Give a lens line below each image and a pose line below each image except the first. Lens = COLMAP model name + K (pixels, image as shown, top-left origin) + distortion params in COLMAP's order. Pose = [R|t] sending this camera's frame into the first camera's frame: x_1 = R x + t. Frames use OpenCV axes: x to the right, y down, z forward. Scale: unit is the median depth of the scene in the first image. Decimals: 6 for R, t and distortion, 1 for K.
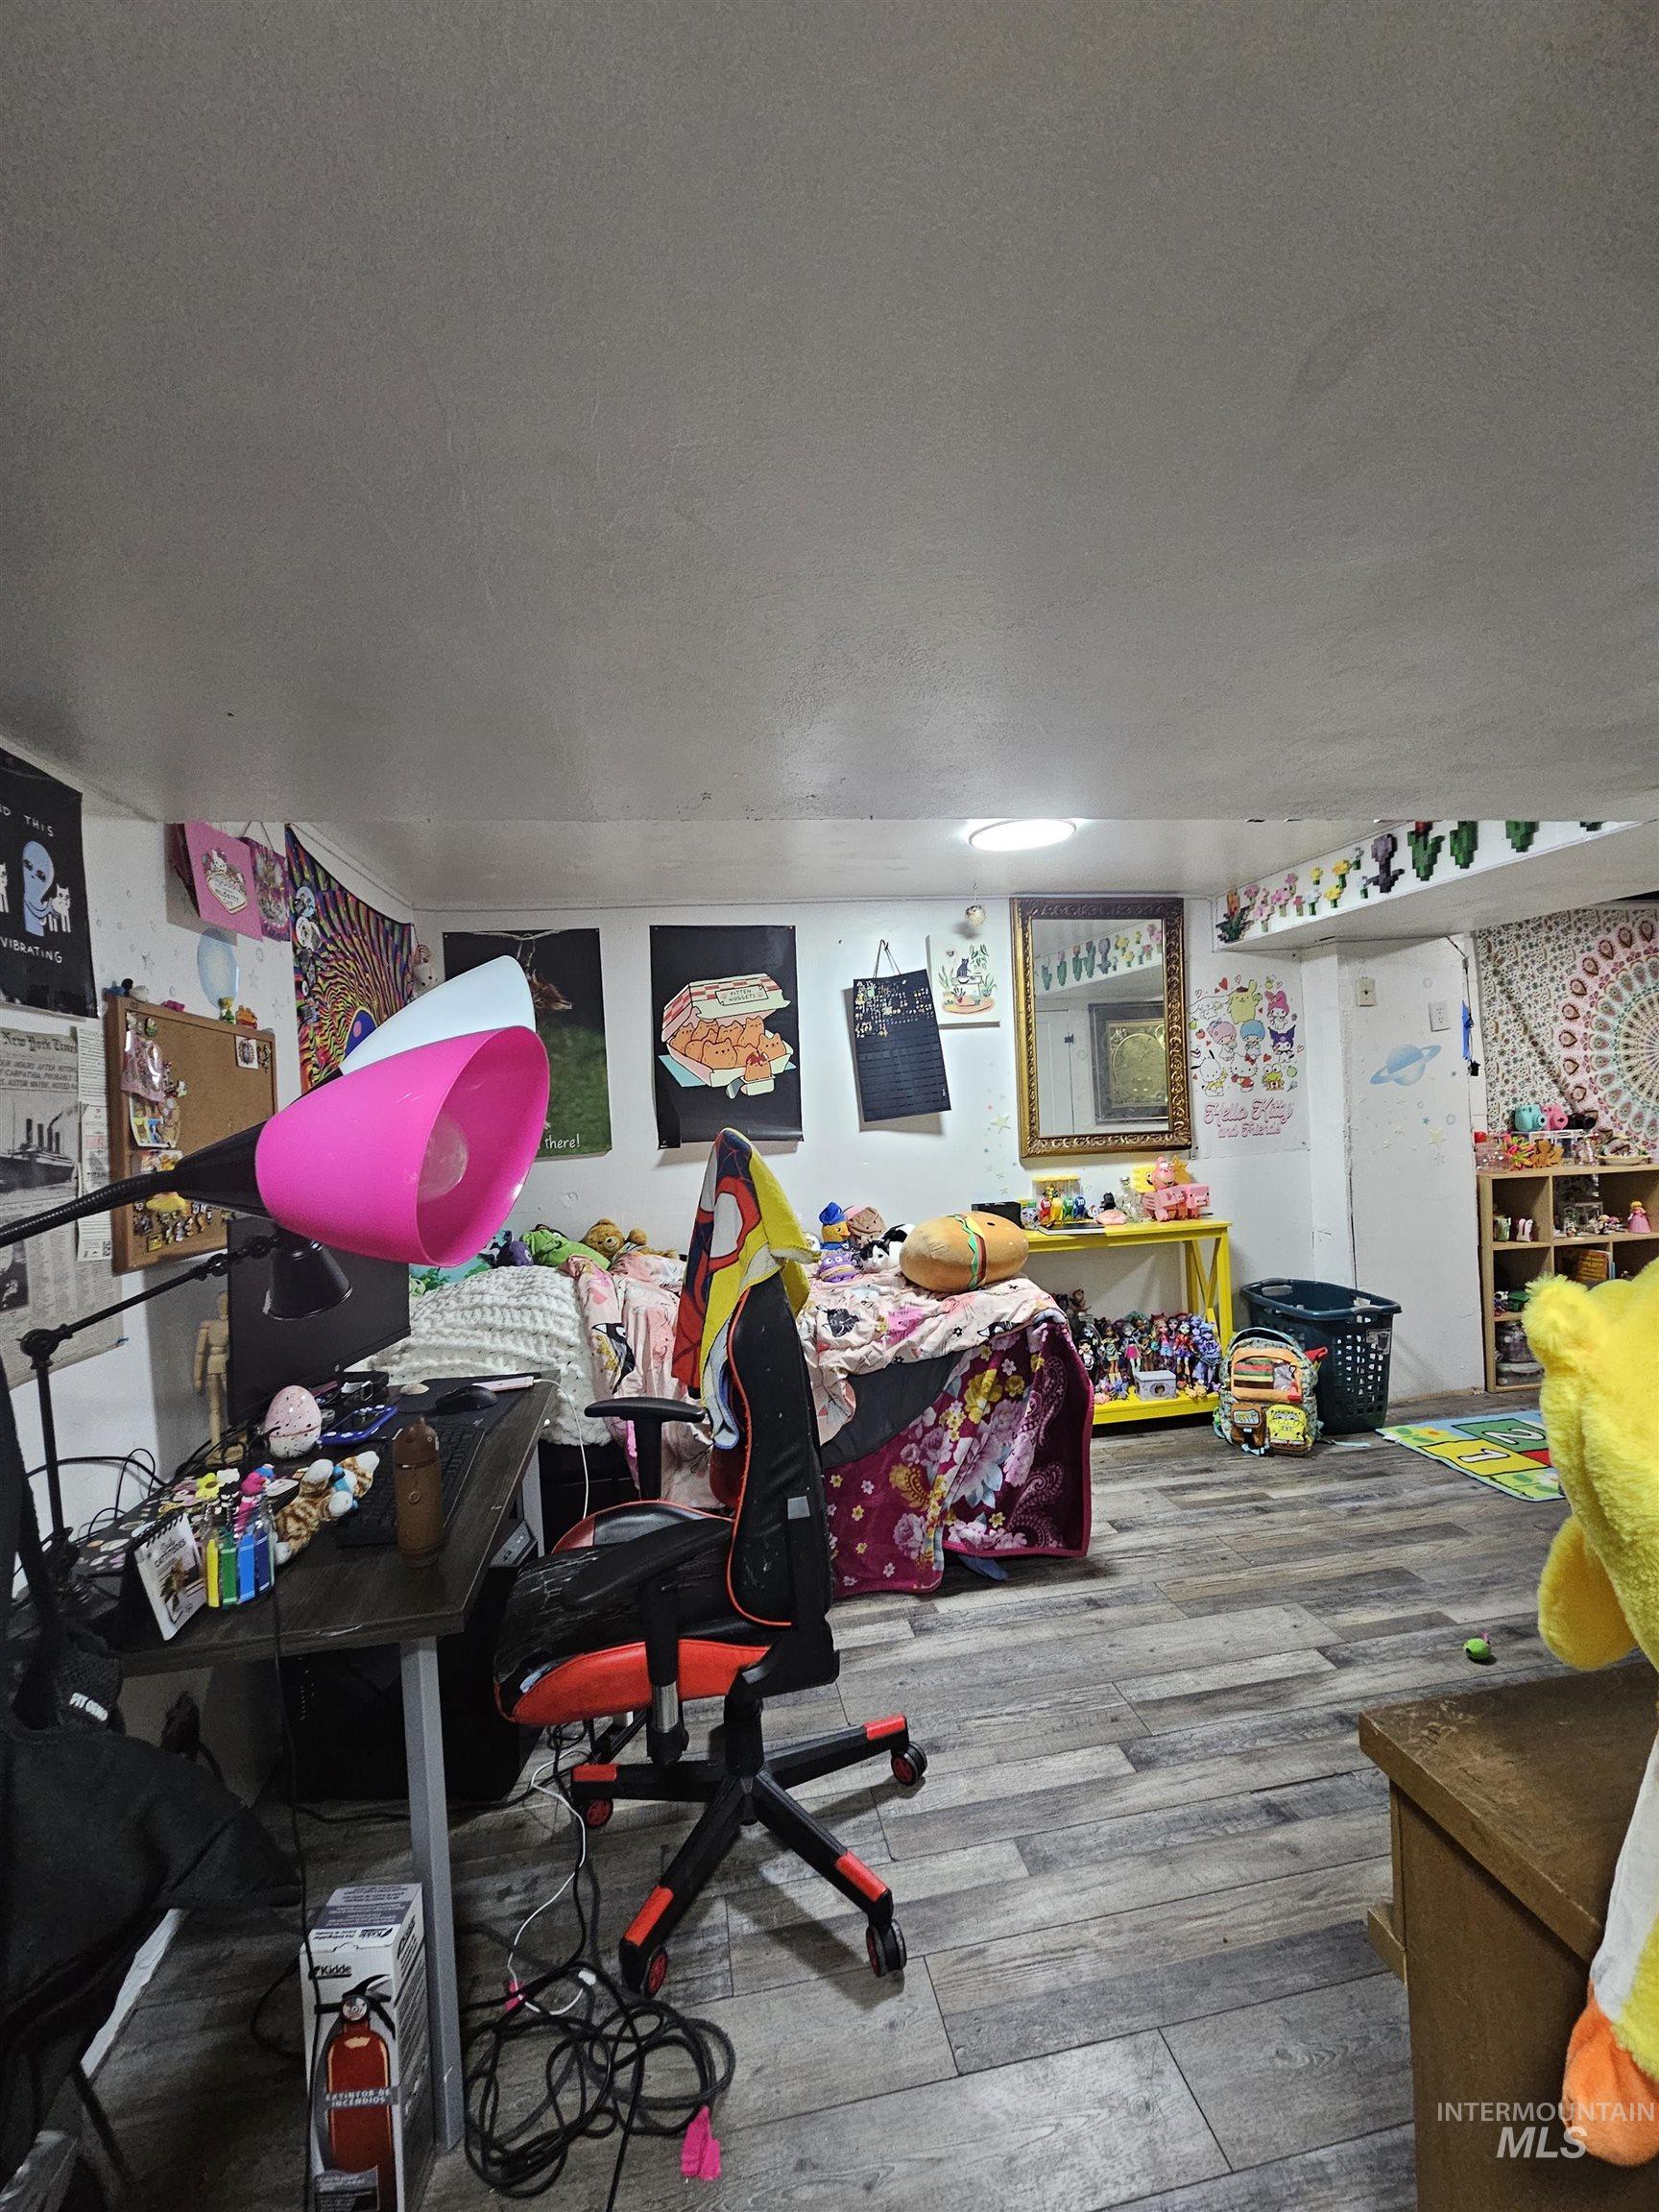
lens RADIAL K [[909.1, 0, 829.1], [0, 909.1, 1111.2], [0, 0, 1]] dist [0.002029, 0.001969]
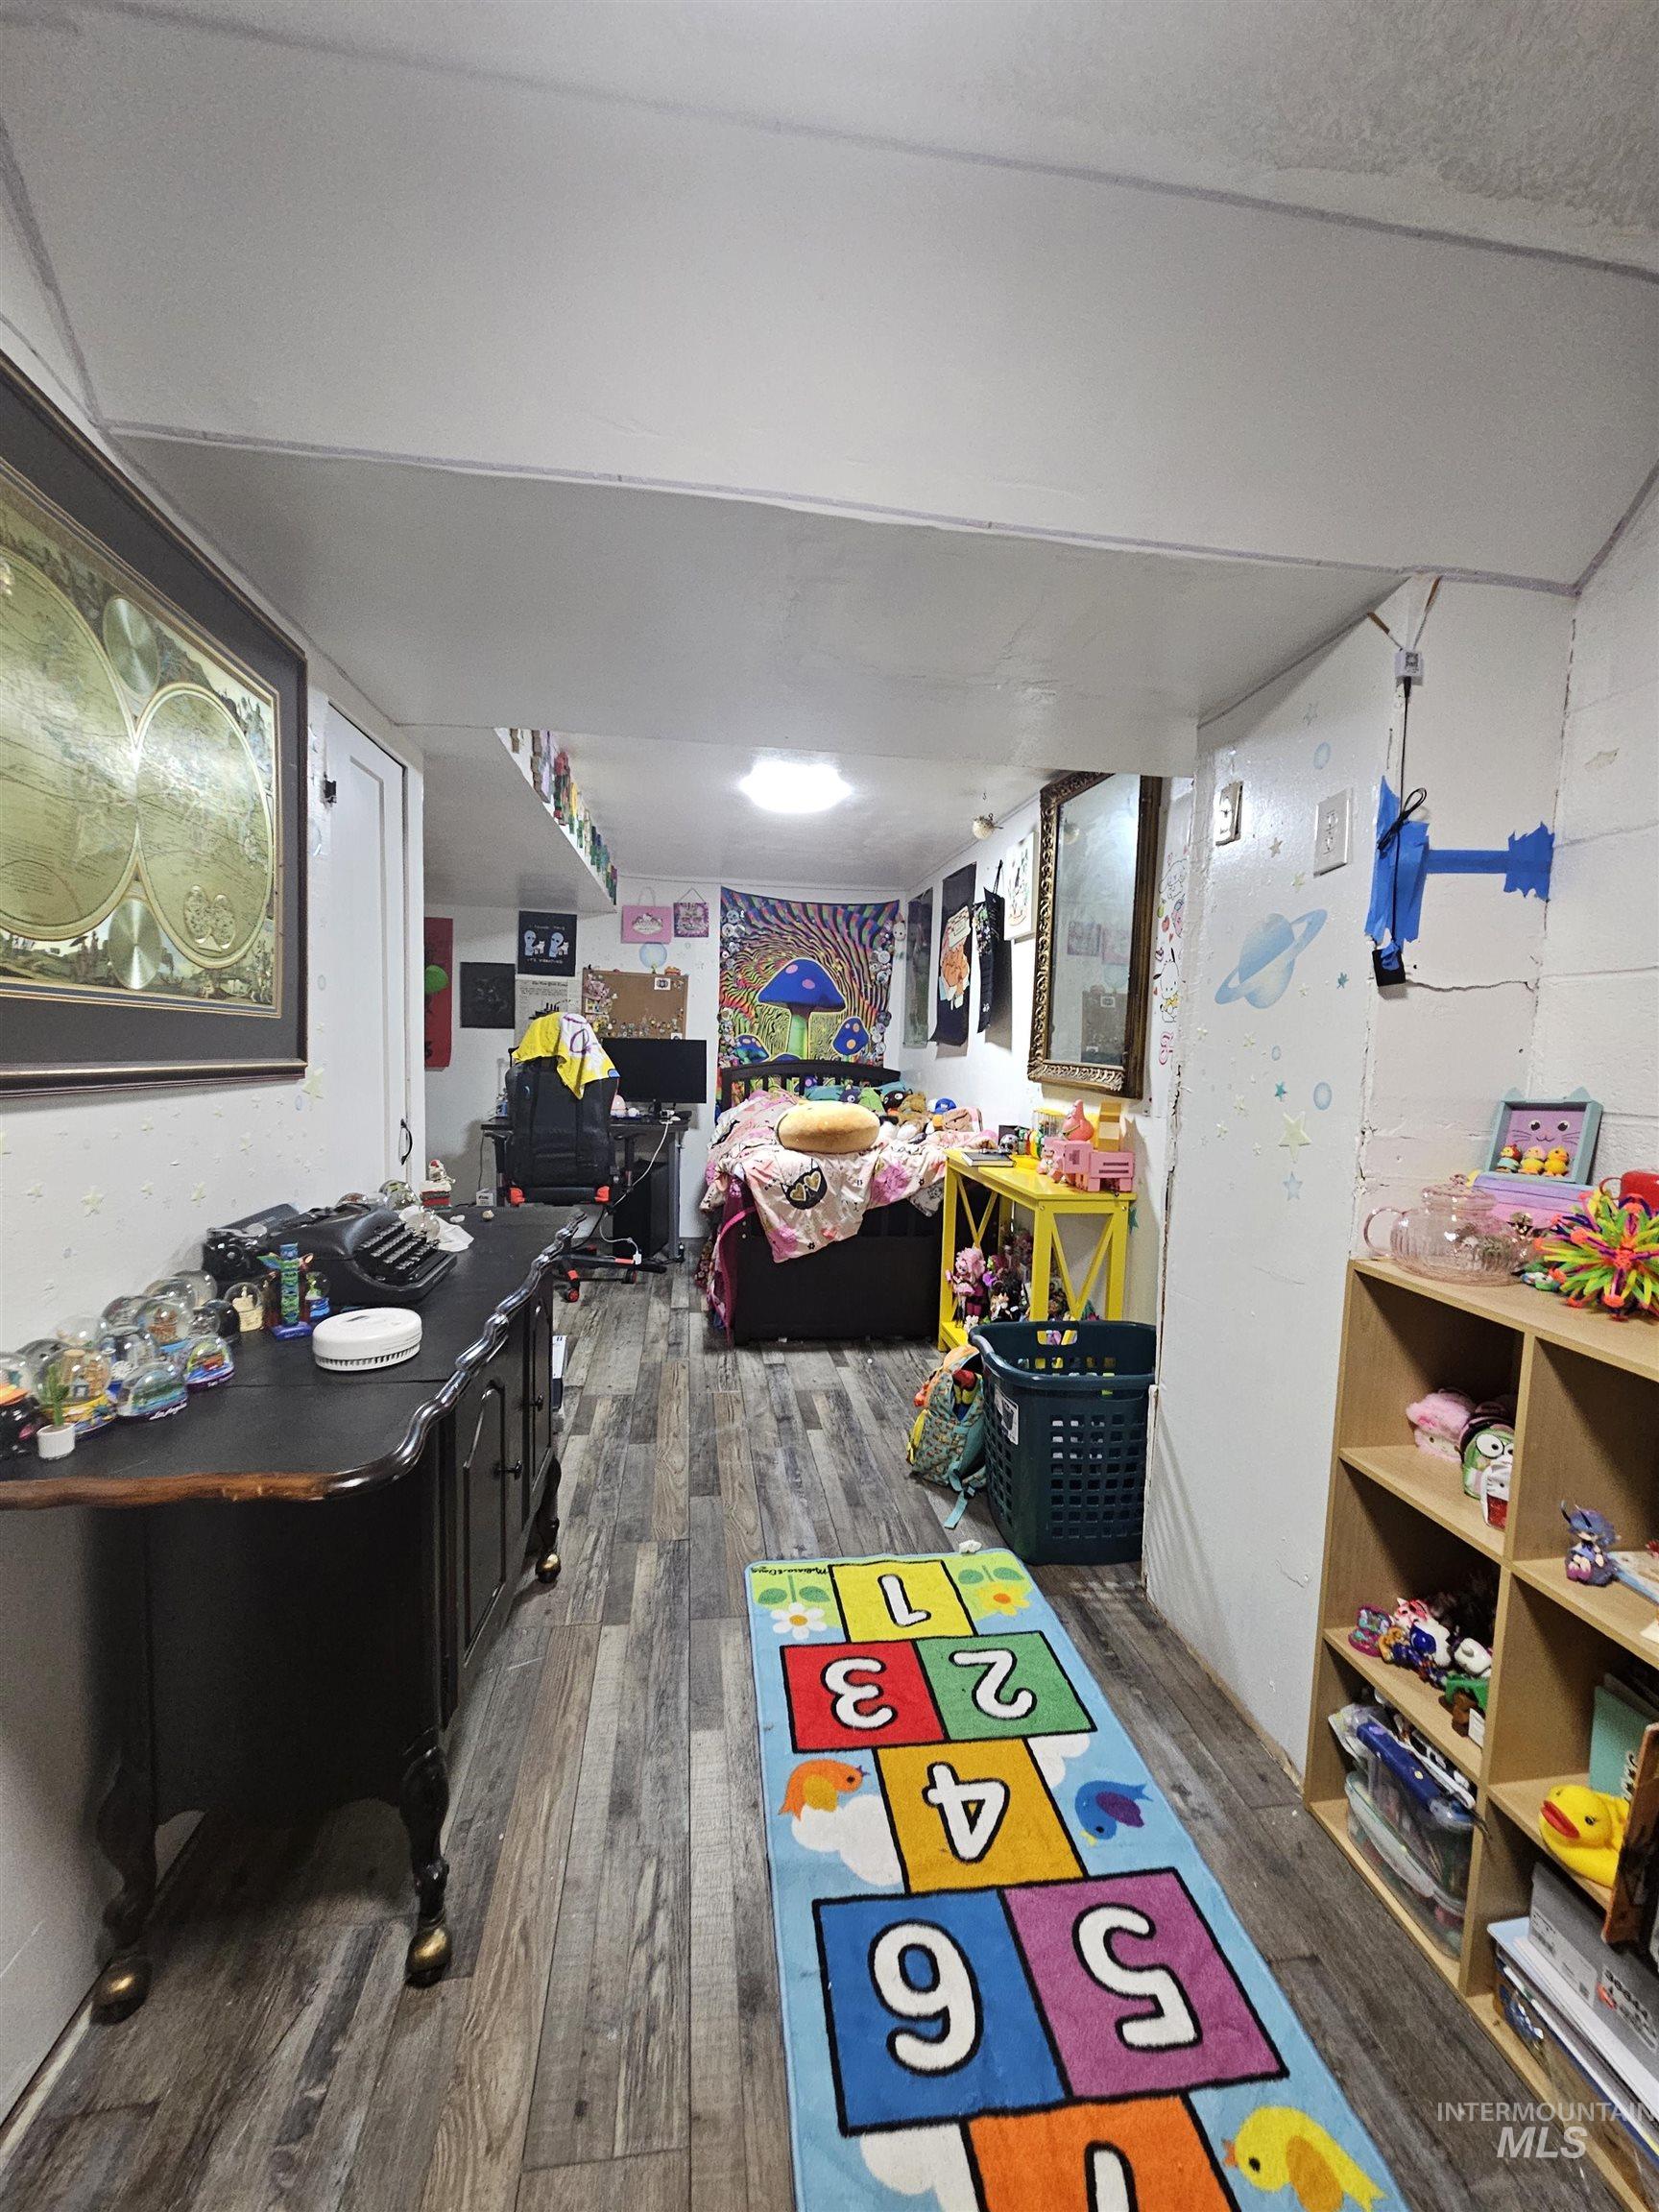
lens RADIAL K [[909.1, 0, 826.5], [0, 909.1, 1106.8], [0, 0, 1]] dist [0.002029, 0.001969]
pose [[-0.023384, 0.121384, -0.992330, 1.377341], [-0.040029, 0.991692, 0.122249, -0.033406], [0.998925, 0.042581, -0.018331, 1.004460]]
